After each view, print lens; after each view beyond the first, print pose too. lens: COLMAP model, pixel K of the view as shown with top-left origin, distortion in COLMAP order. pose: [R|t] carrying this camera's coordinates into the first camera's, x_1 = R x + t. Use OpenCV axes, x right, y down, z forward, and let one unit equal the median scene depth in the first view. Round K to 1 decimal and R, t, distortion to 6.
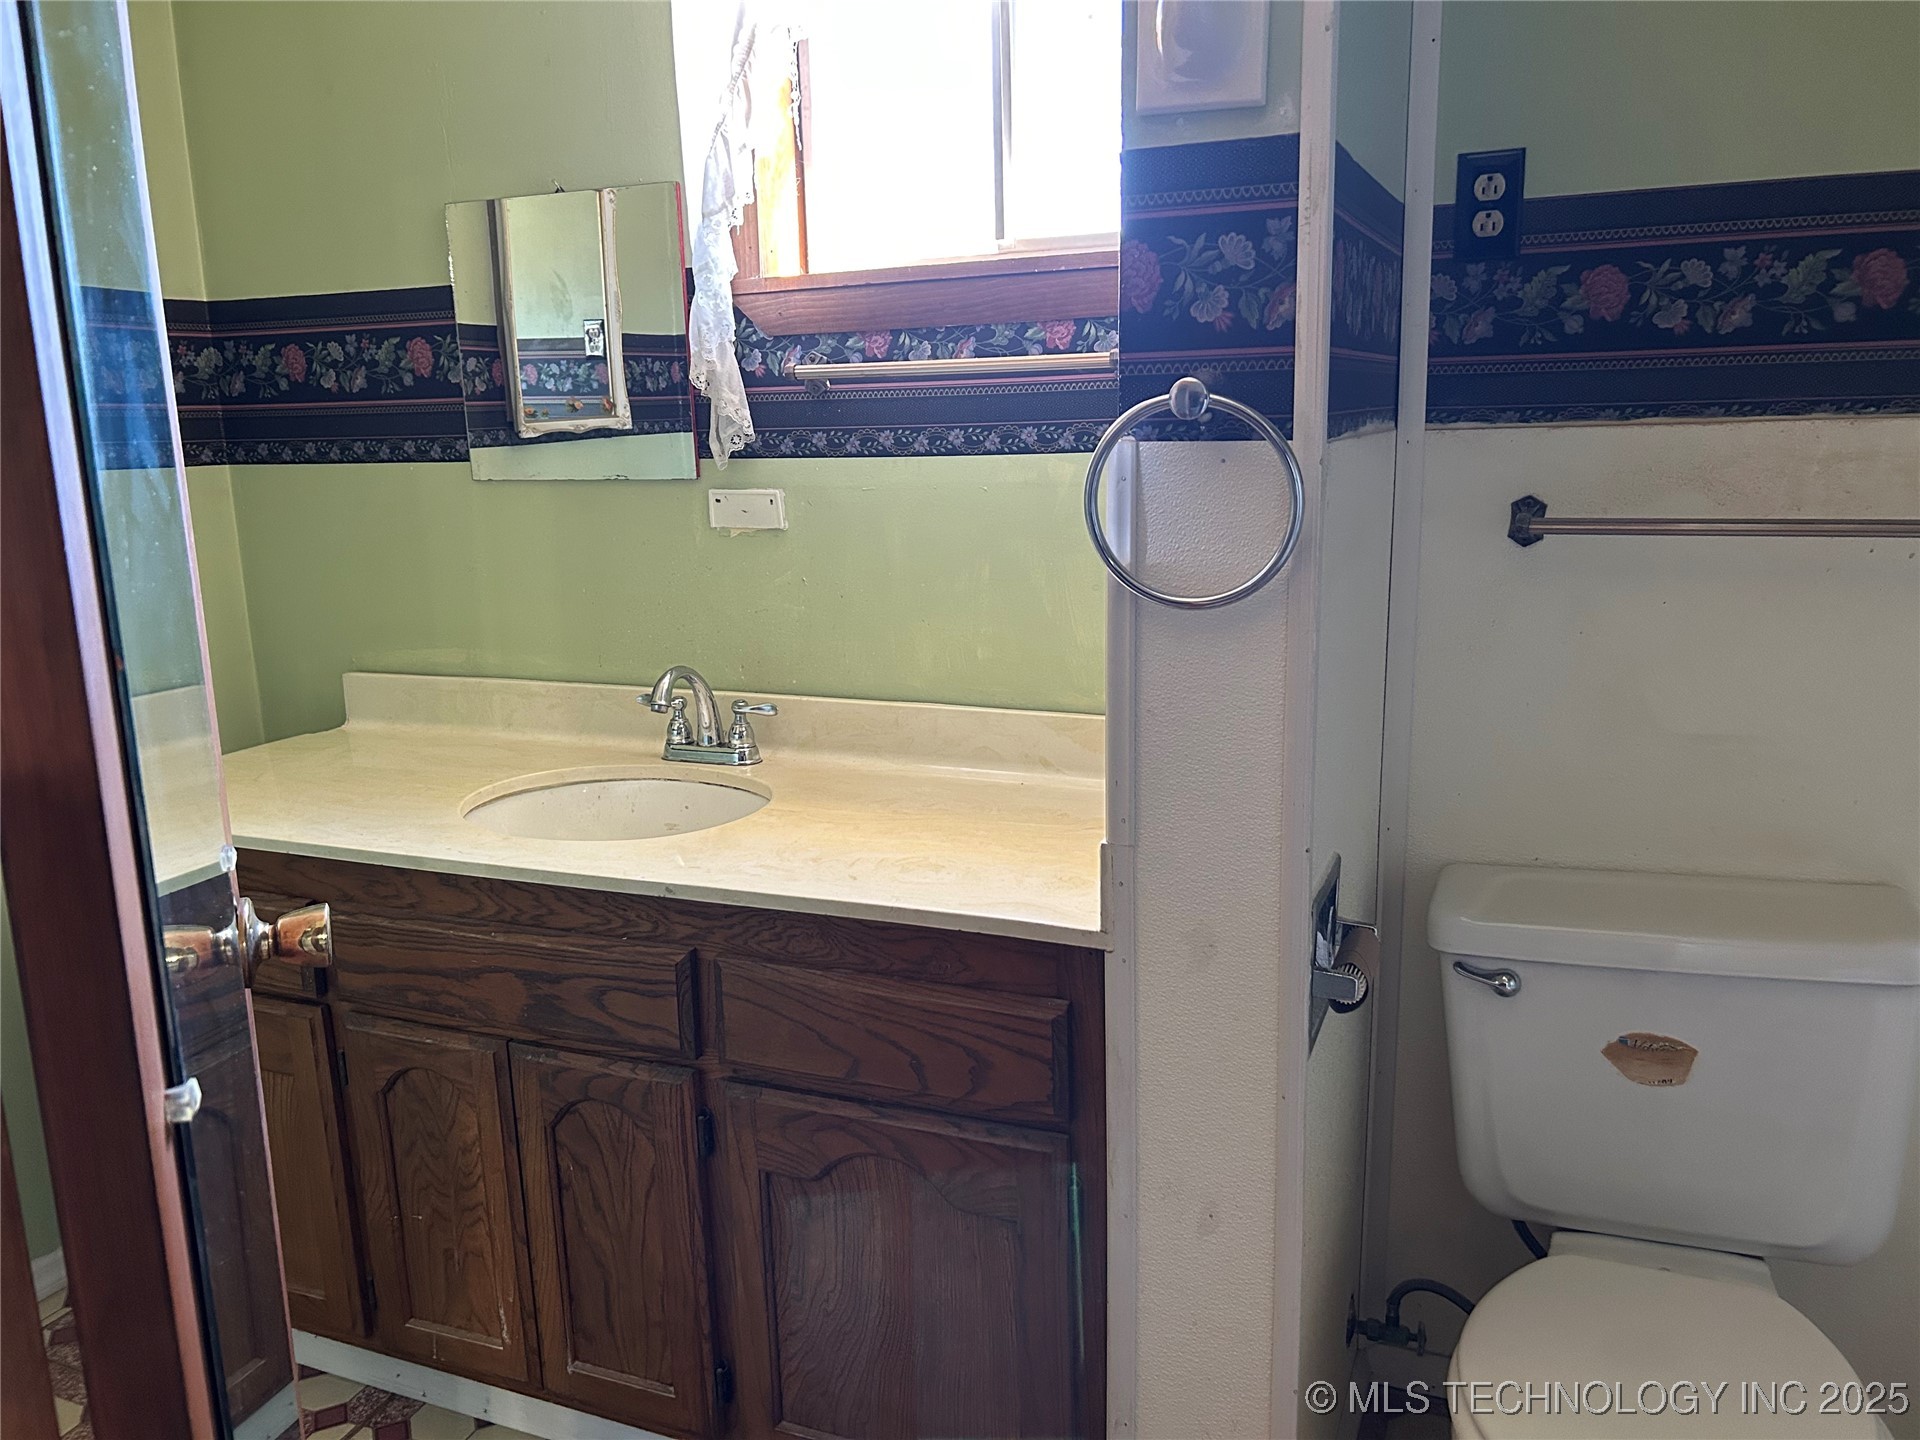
lens RADIAL K [[1334.5, 0, 943.8], [0, 1334.5, 724.6], [0, 0, 1]] dist [0.038518, -0.042180]
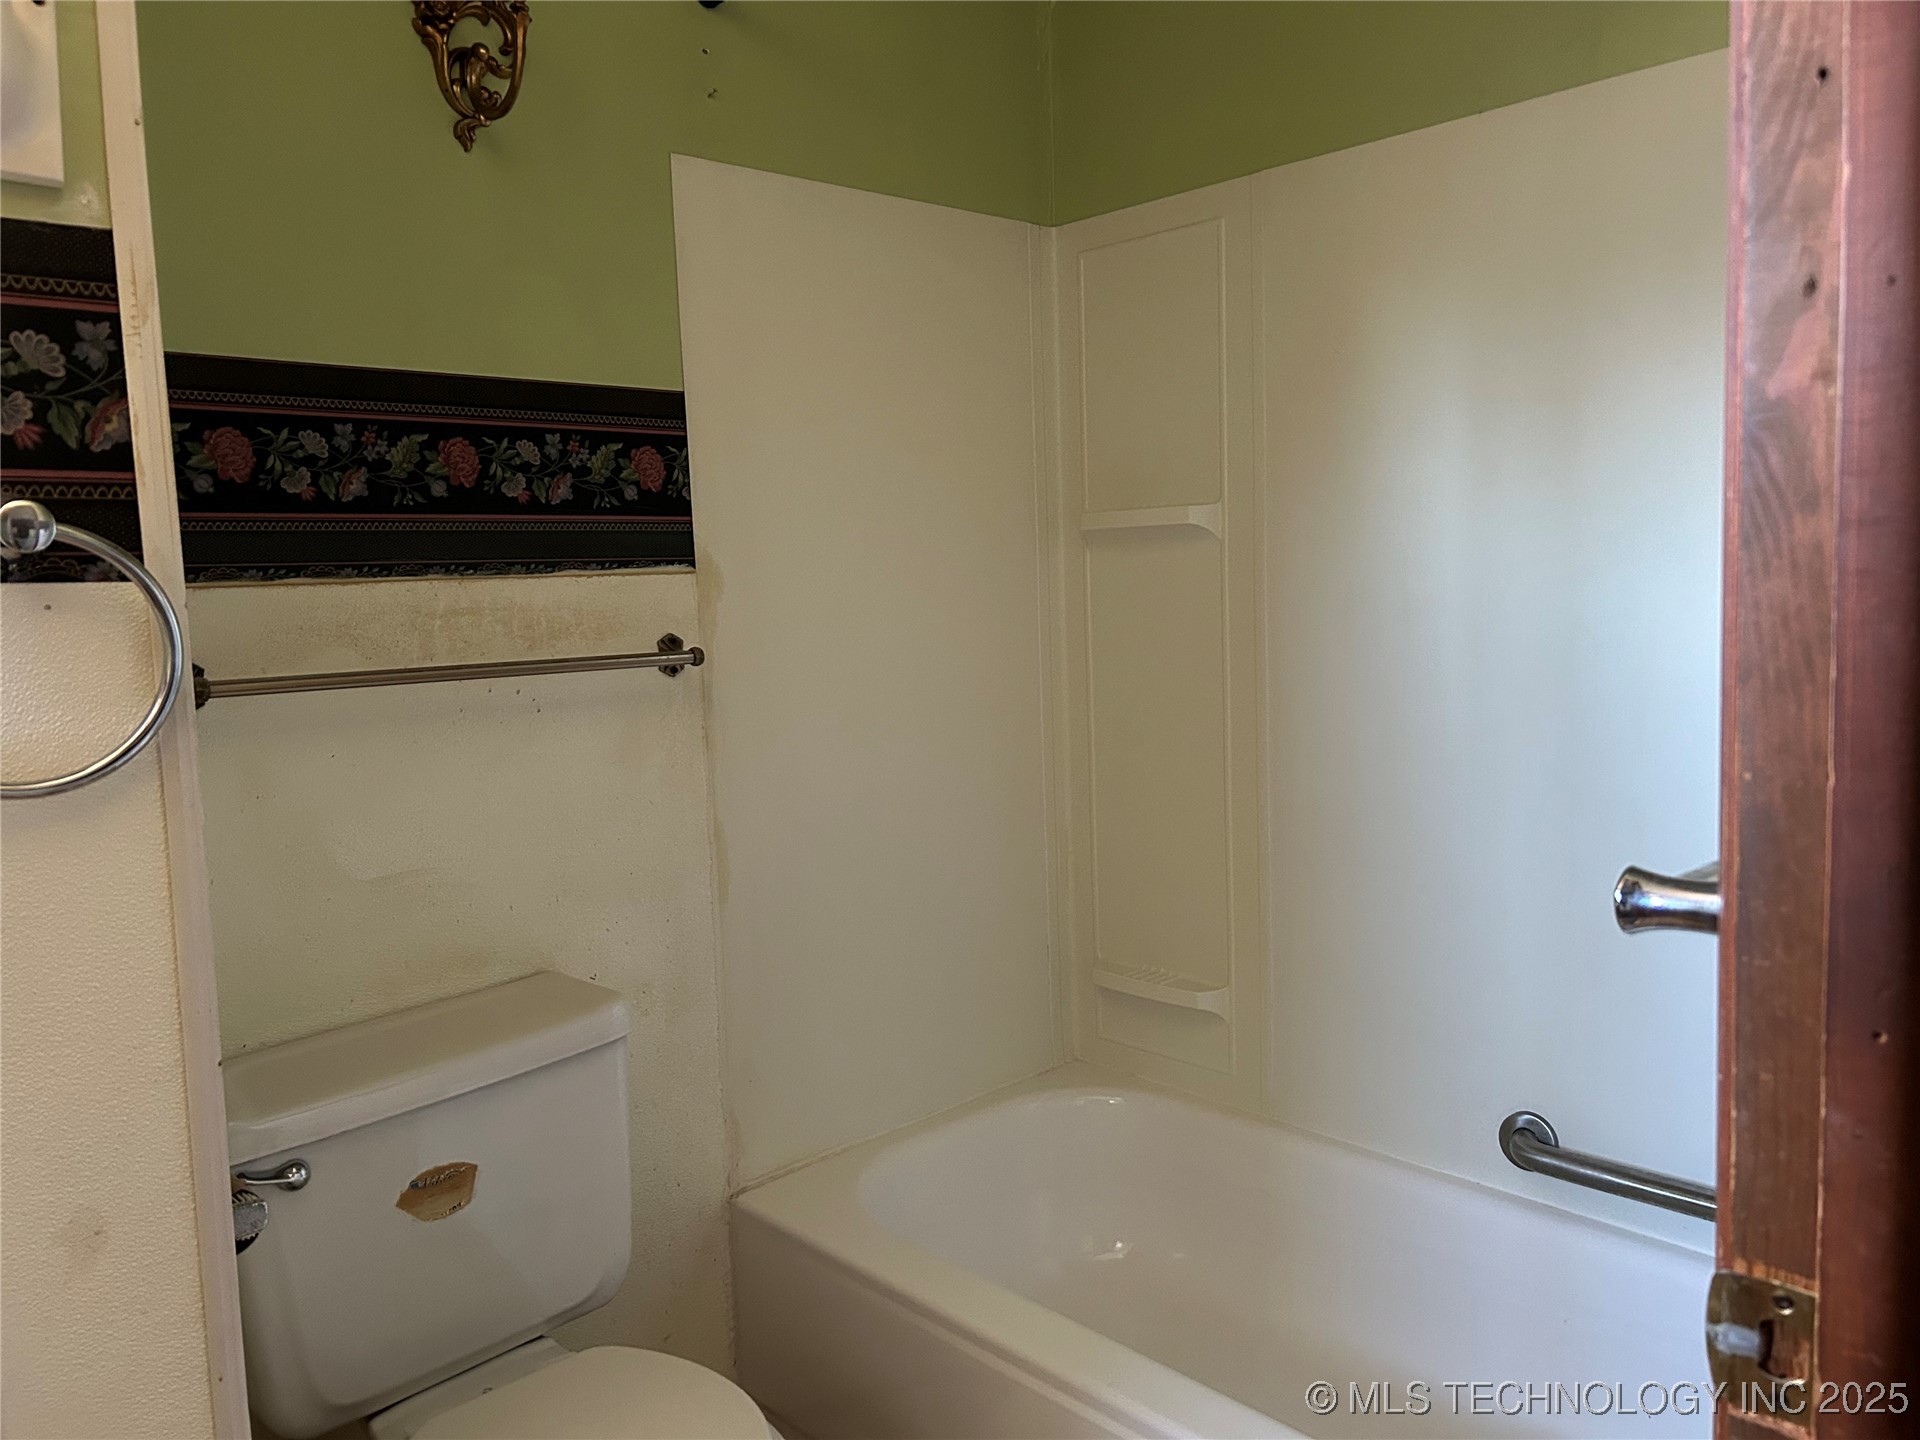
lens RADIAL K [[1456.0, 0, 961.4], [0, 1456.0, 717.5], [0, 0, 1]] dist [0.027180, -0.024985]
pose [[0.411585, -0.083861, 0.907505, -0.293391], [0.206997, 0.978335, -0.003474, -0.018156], [-0.887553, 0.189280, 0.420027, 0.115026]]
